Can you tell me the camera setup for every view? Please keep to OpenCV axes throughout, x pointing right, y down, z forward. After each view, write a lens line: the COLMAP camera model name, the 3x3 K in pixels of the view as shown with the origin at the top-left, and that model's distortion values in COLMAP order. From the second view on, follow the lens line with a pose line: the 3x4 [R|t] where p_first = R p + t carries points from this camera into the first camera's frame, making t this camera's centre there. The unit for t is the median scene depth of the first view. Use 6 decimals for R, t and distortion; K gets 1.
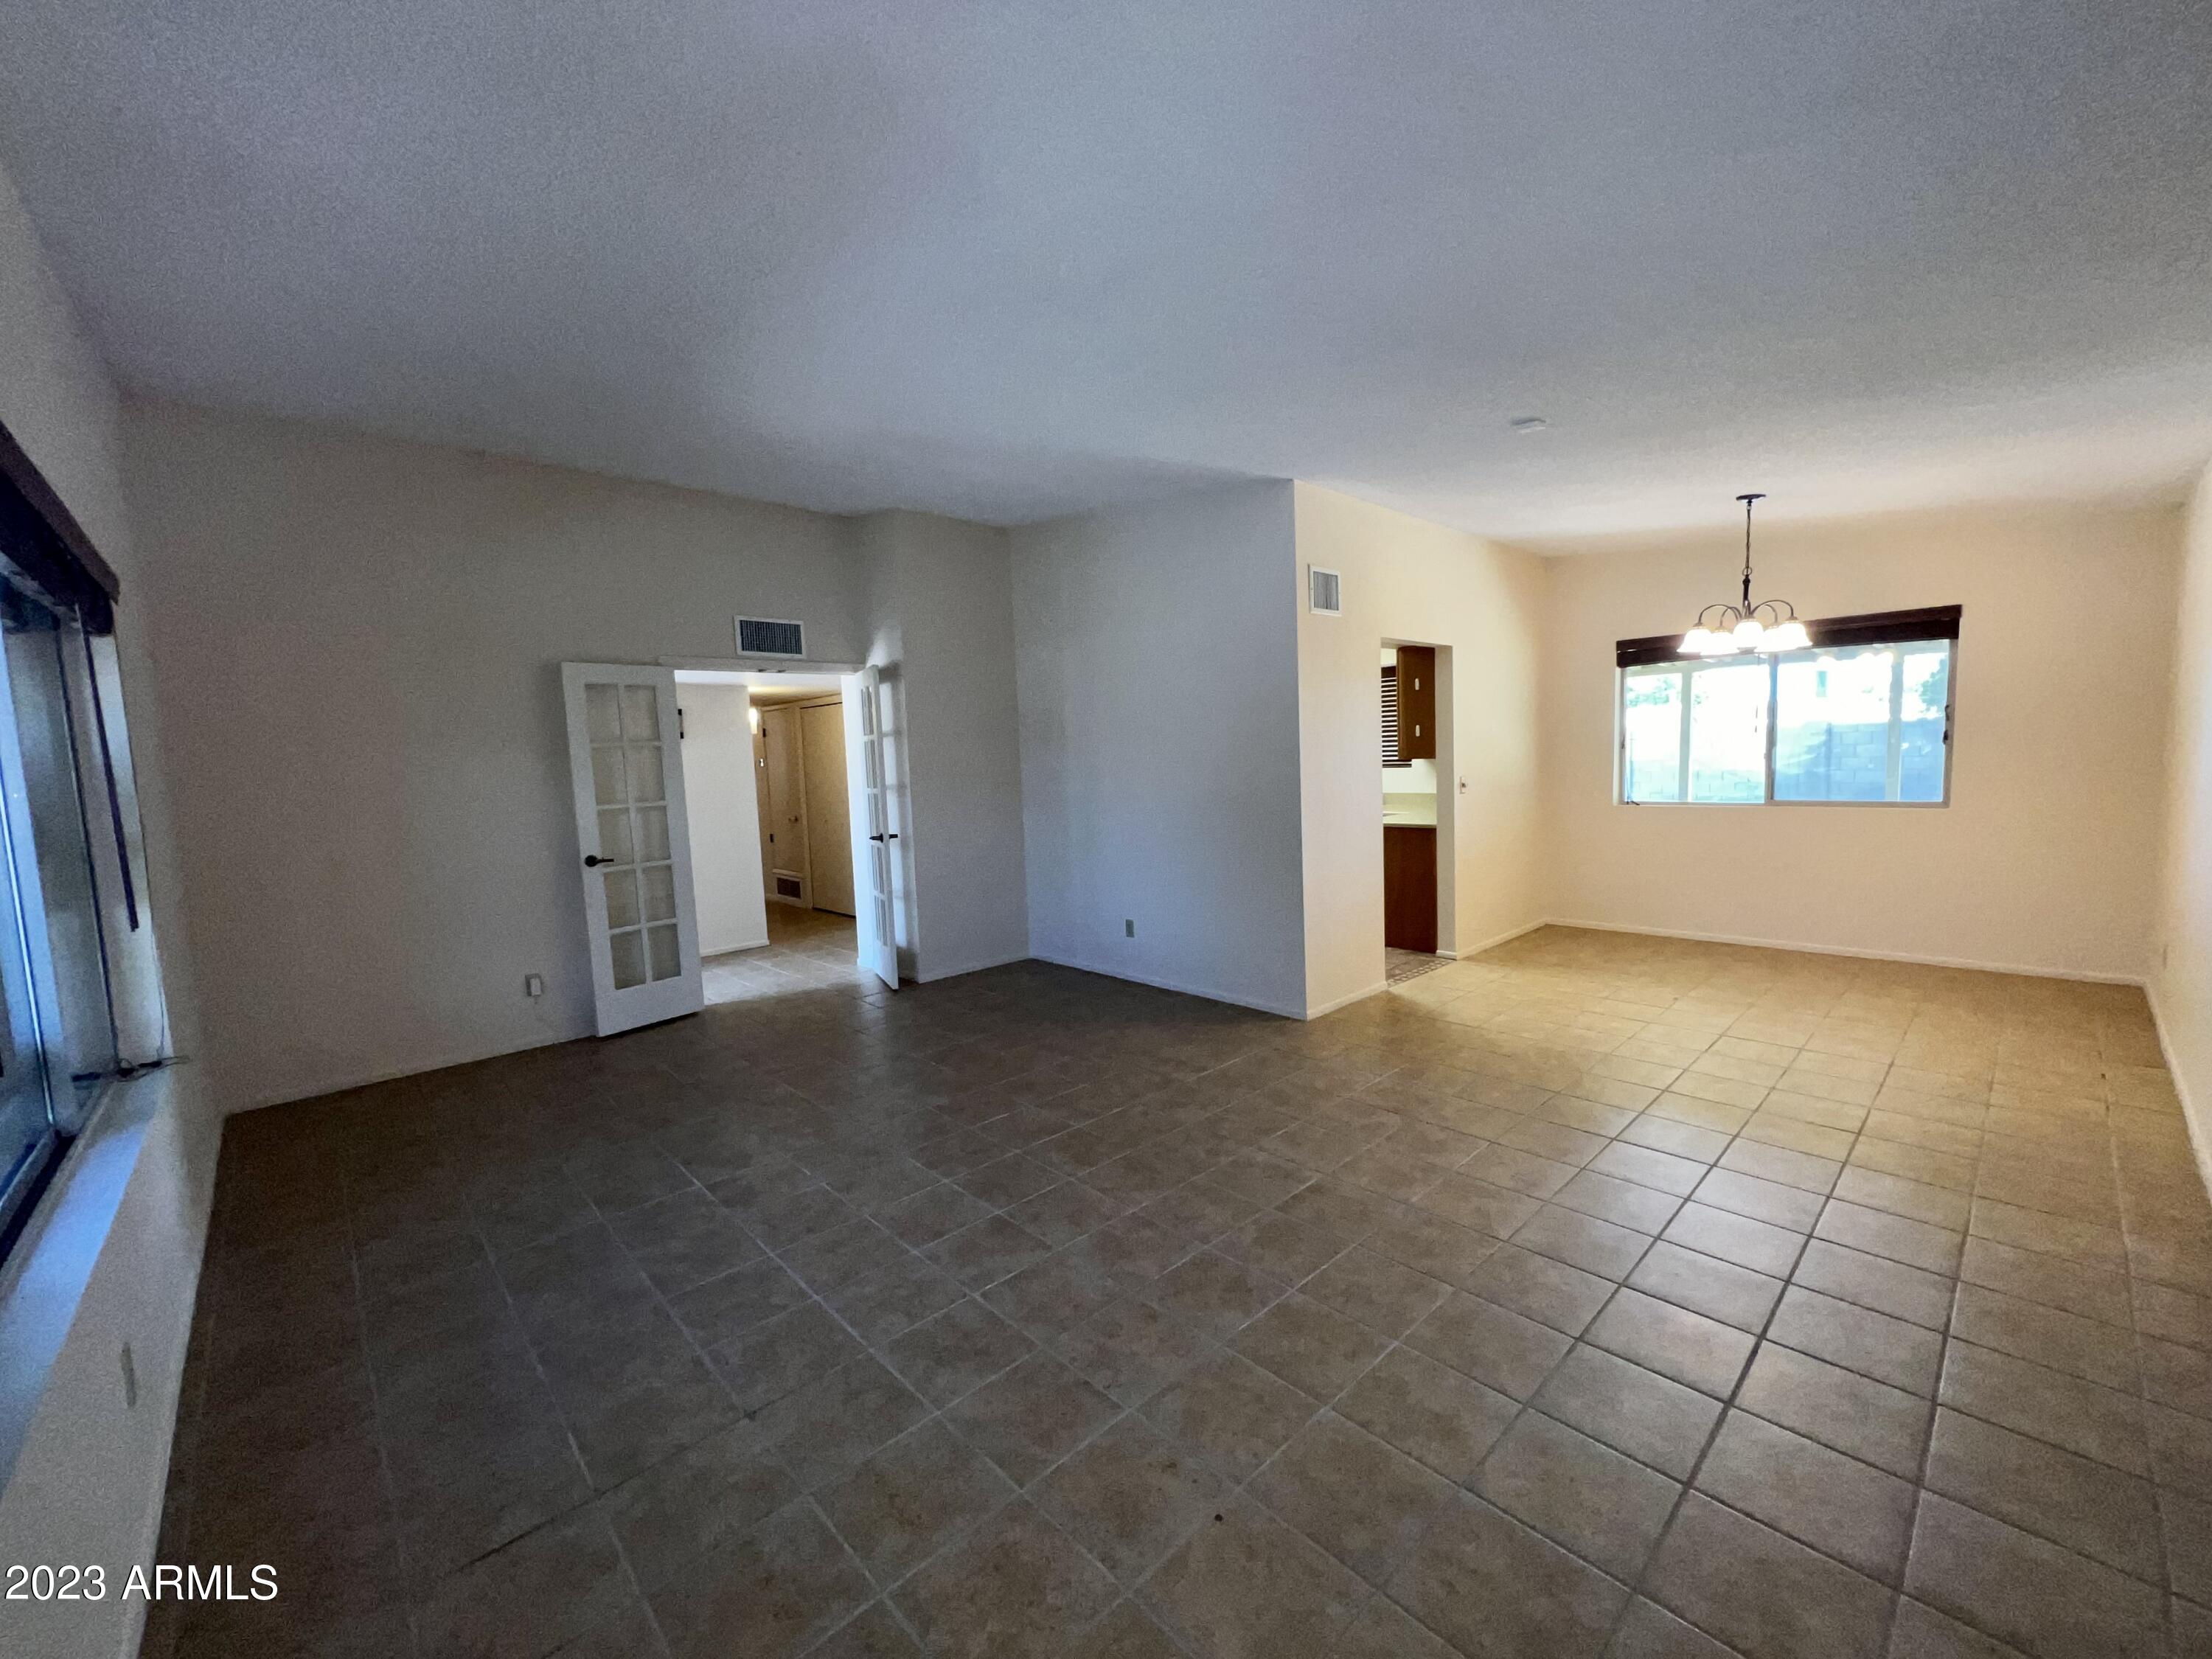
lens RADIAL K [[888.1, 0, 1105.3], [0, 888.1, 833.7], [0, 0, 1]] dist [0.000073, -0.000052]
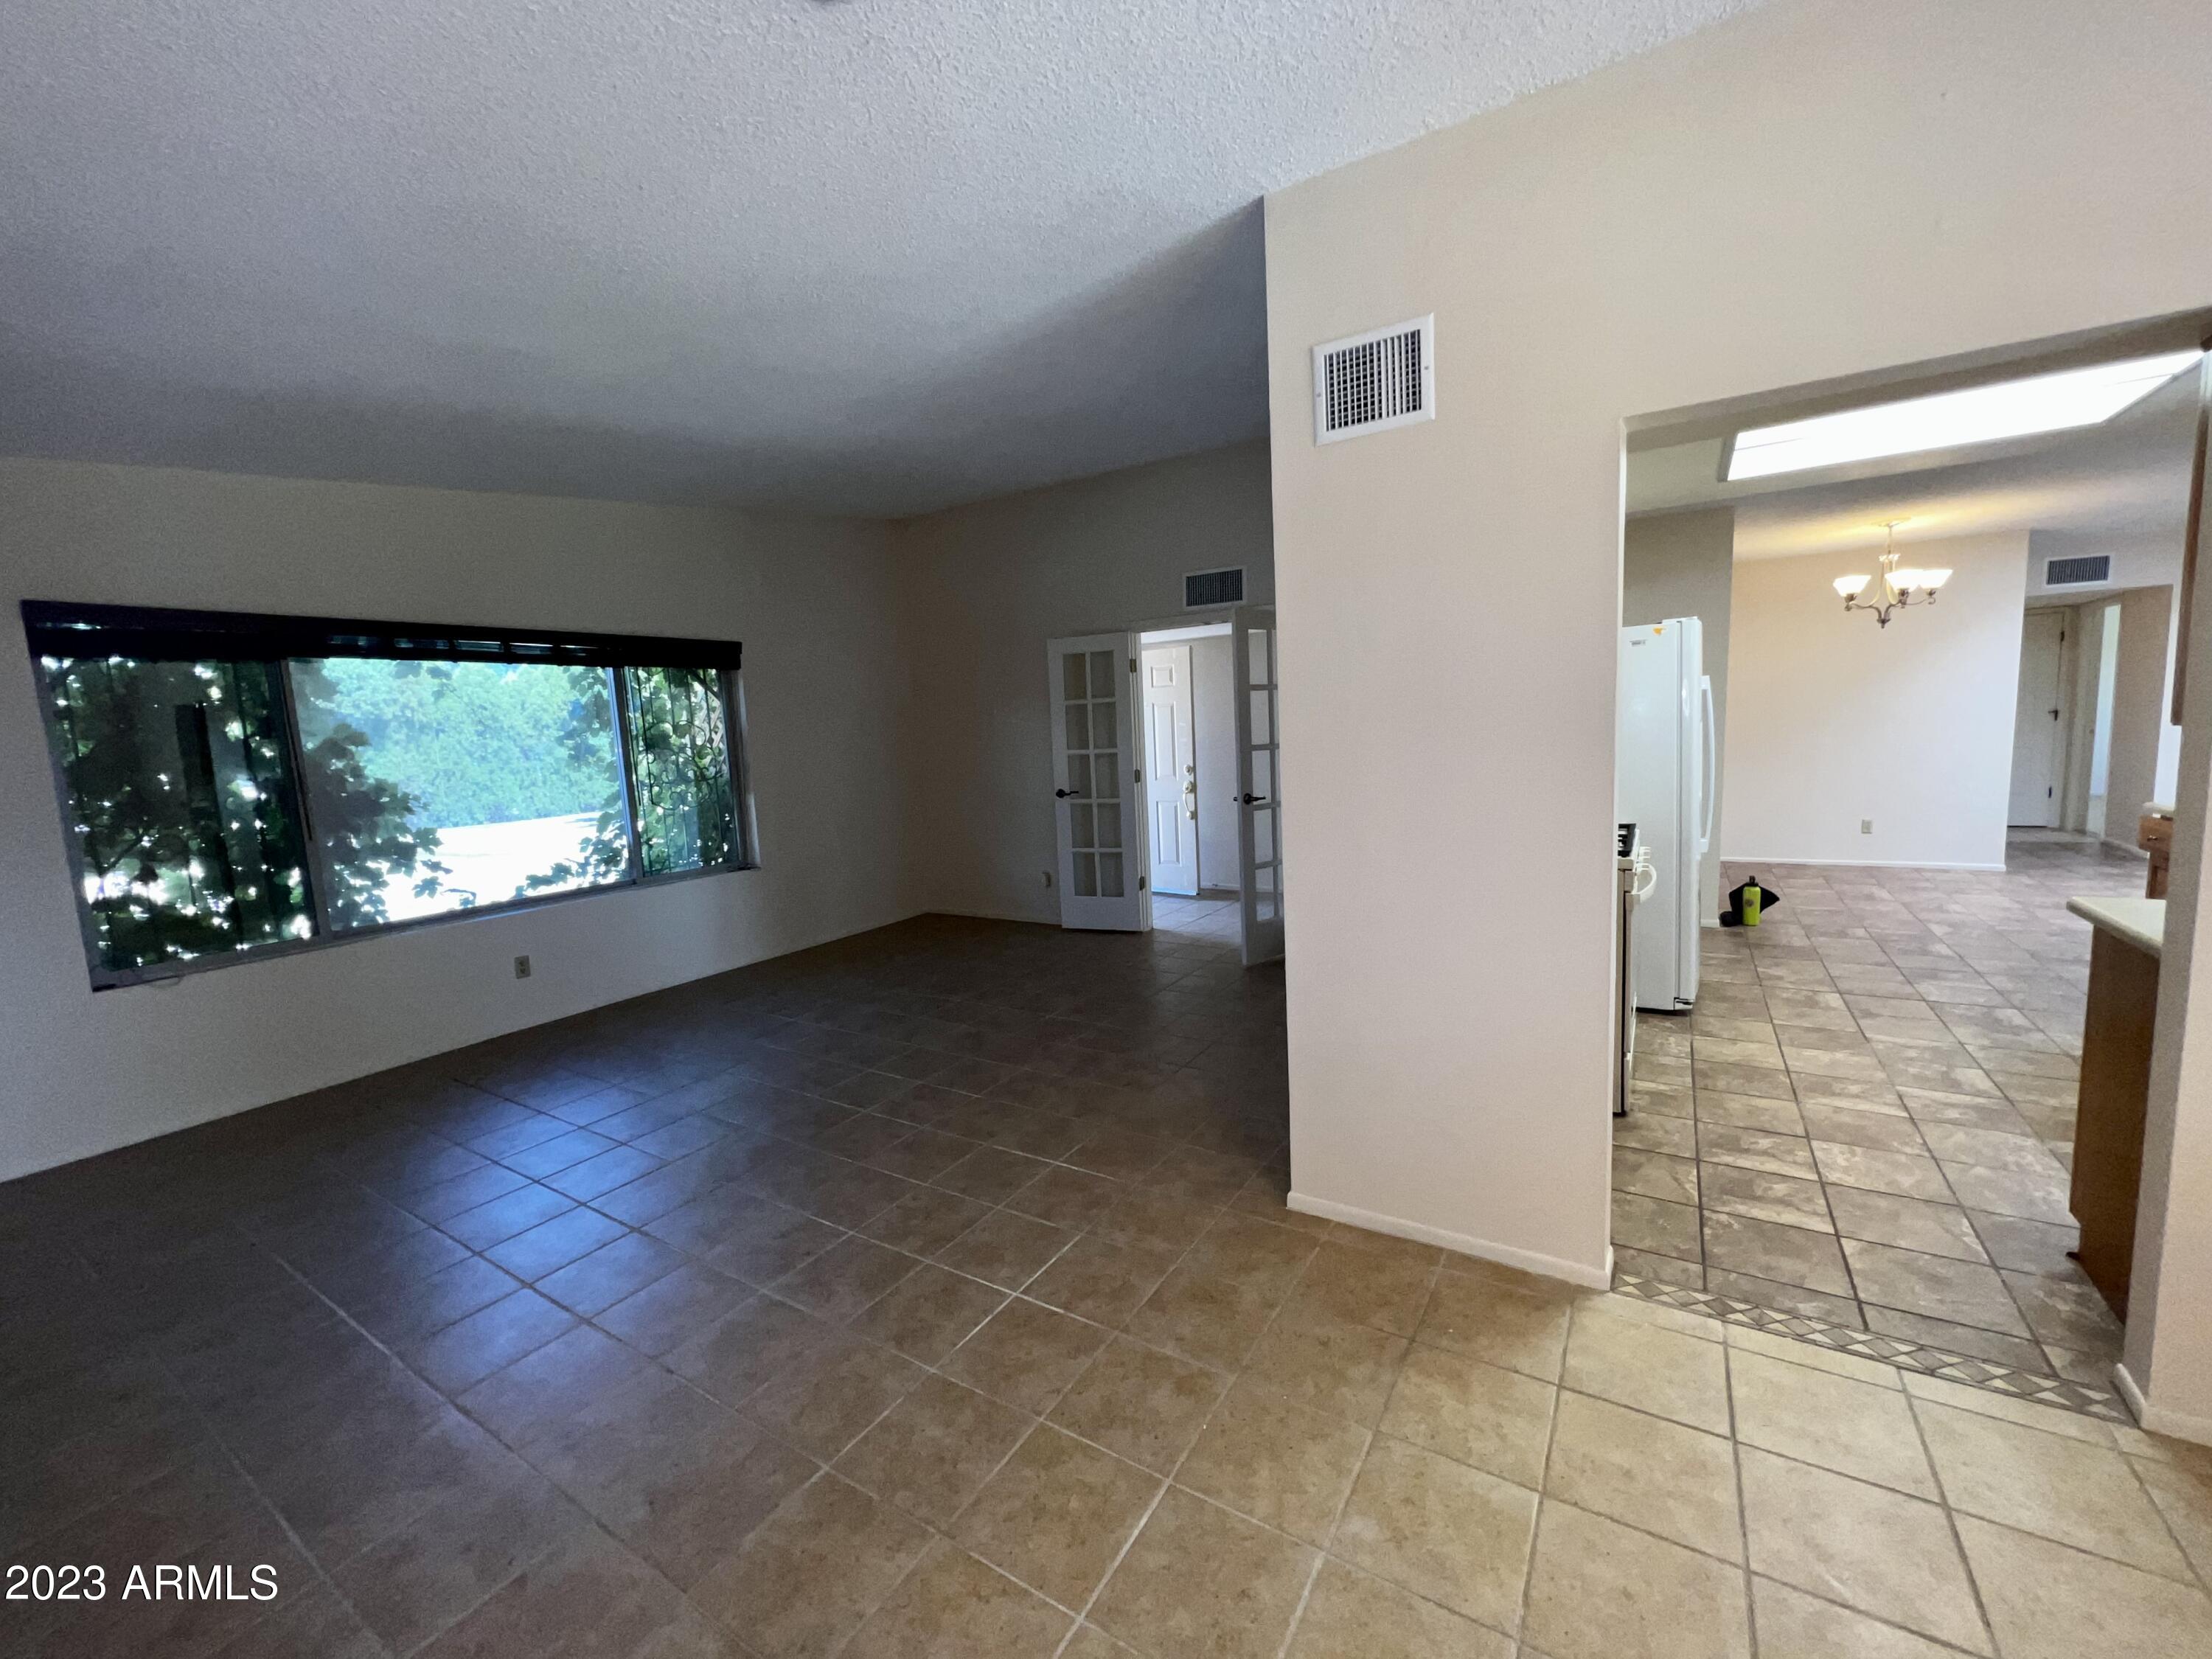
lens RADIAL K [[888.1, 0, 1105.3], [0, 888.1, 833.7], [0, 0, 1]] dist [0.000073, -0.000052]
pose [[0.254324, 0.143176, -0.956462, 0.706444], [-0.046257, 0.989650, 0.135844, -0.092710], [0.966012, 0.009694, 0.258315, 0.751108]]
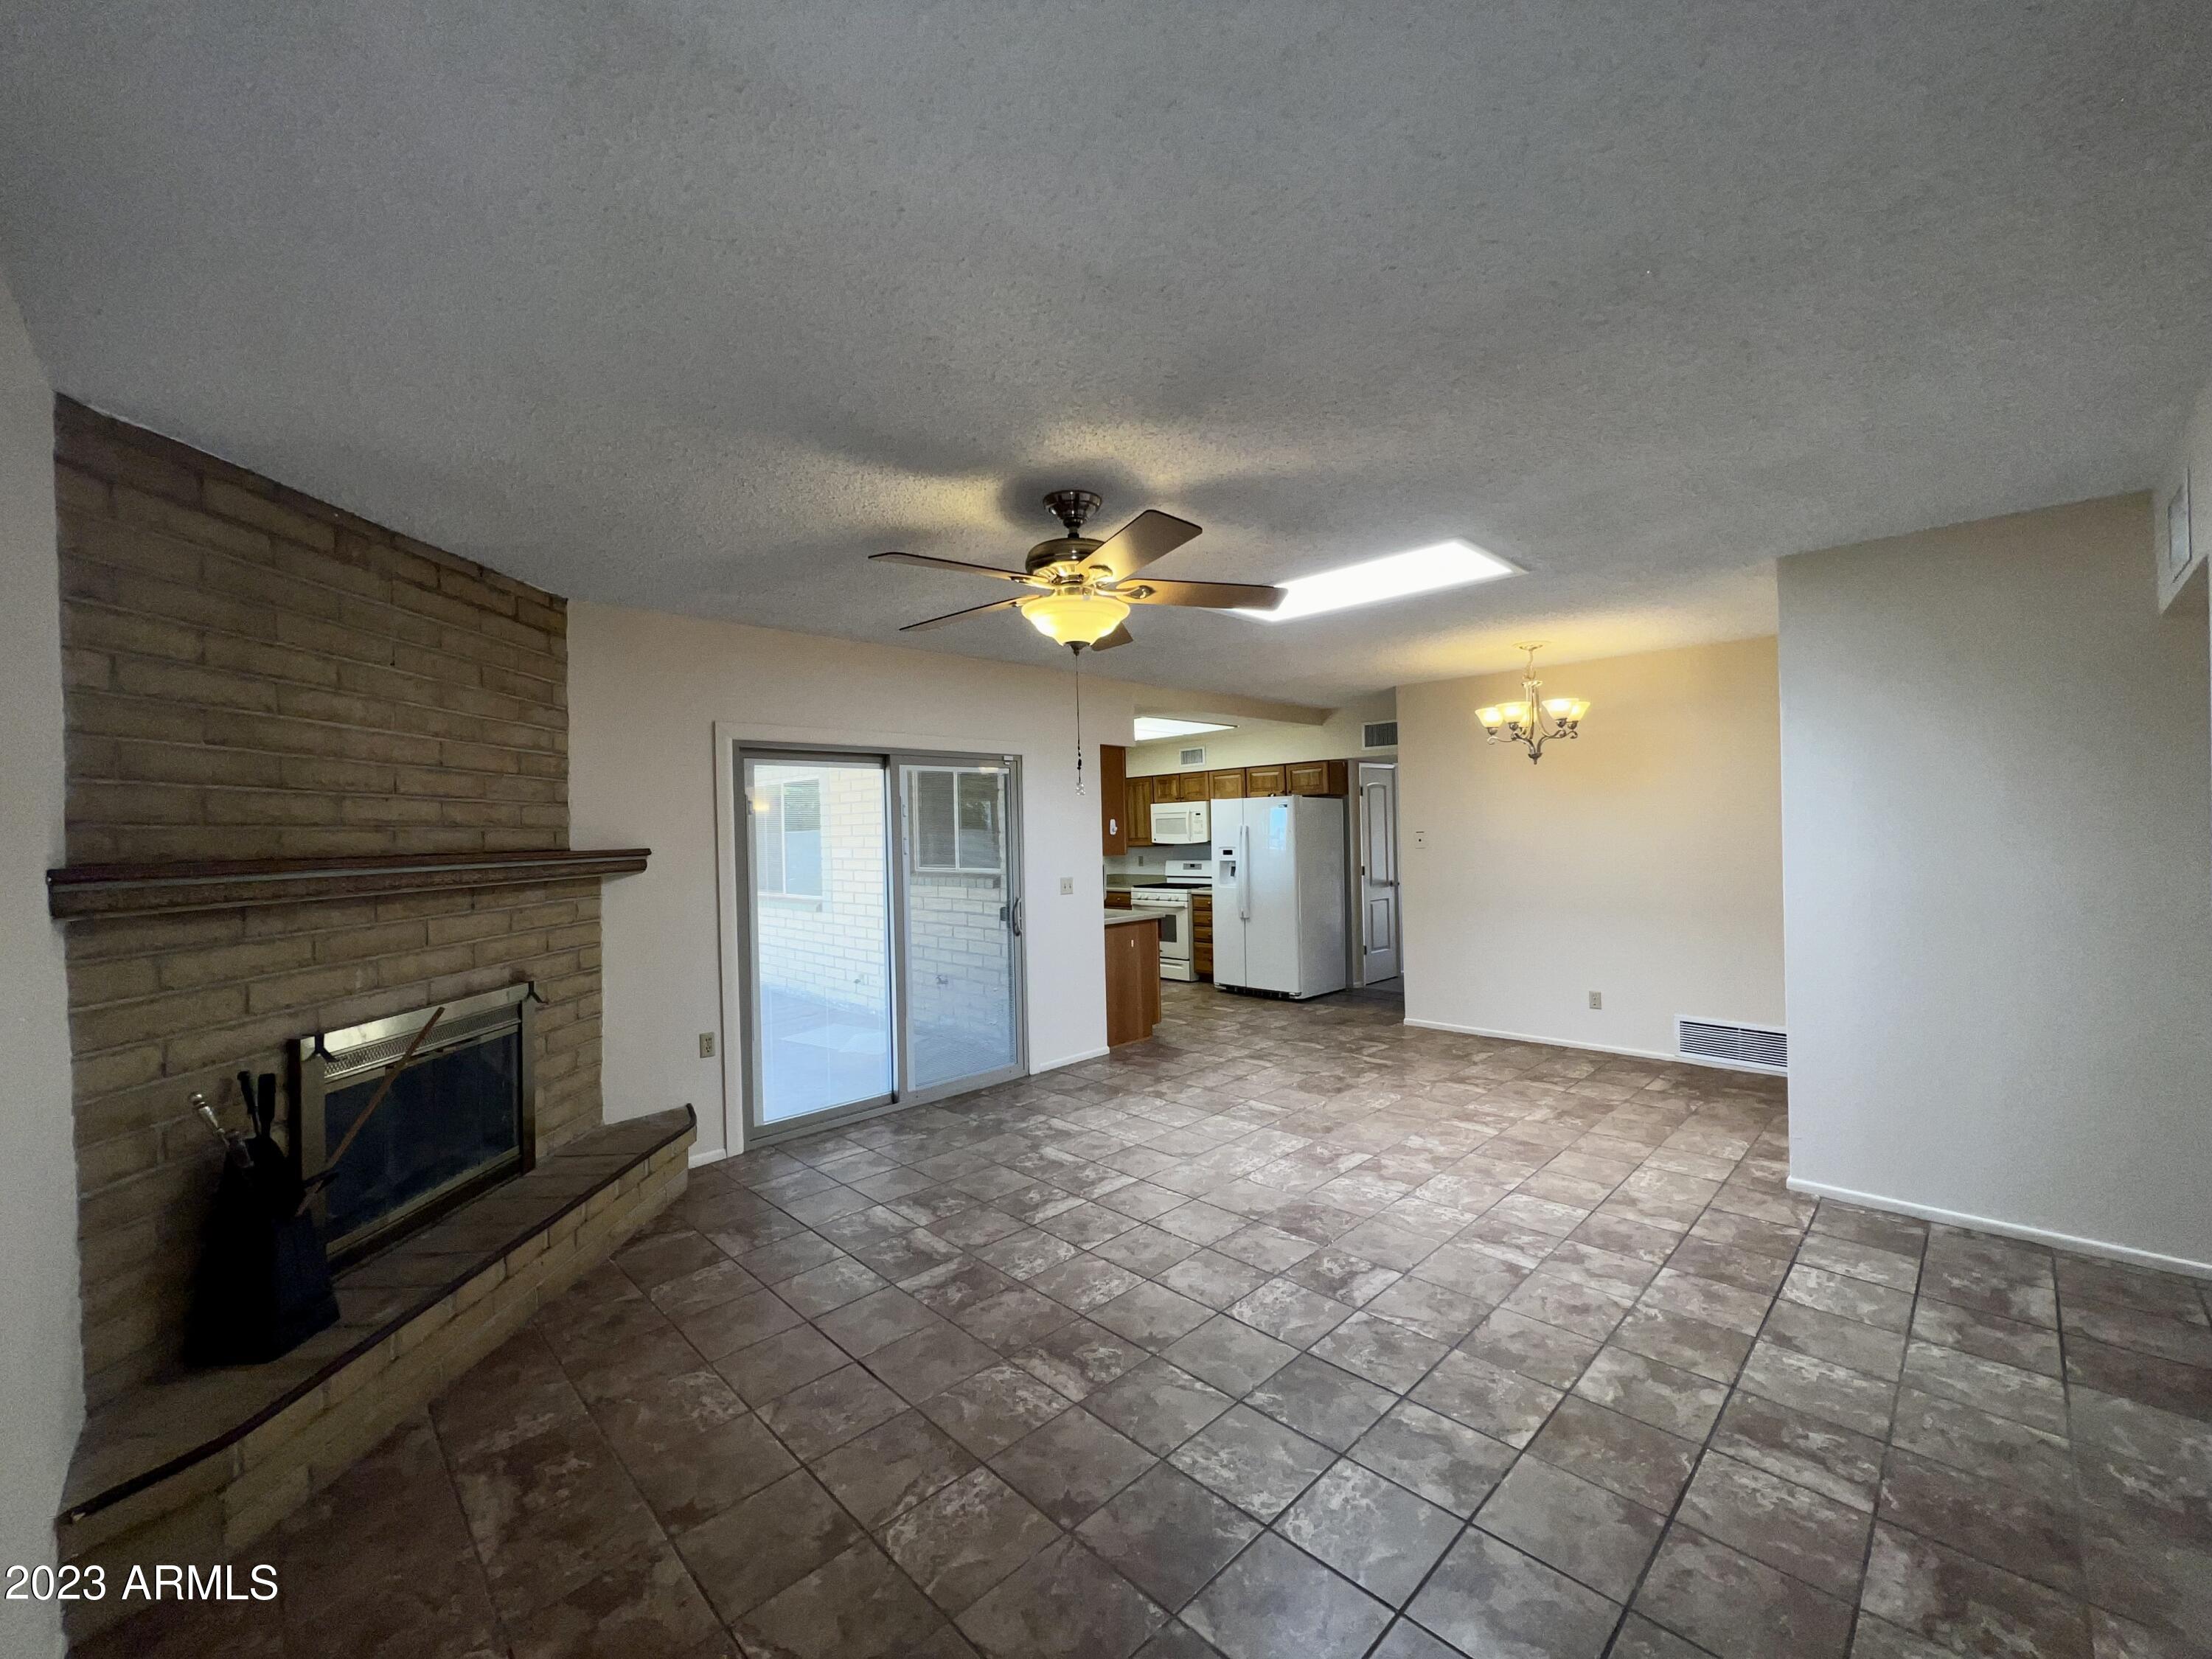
lens RADIAL K [[890.6, 0, 1106.5], [0, 890.6, 833.5], [0, 0, 1]] dist [-0.001727, 0.000726]
pose [[-0.997627, 0.063877, -0.025706, 0.291302], [0.061268, 0.993878, 0.091942, -0.310973], [0.031422, 0.090149, -0.995433, 3.238027]]
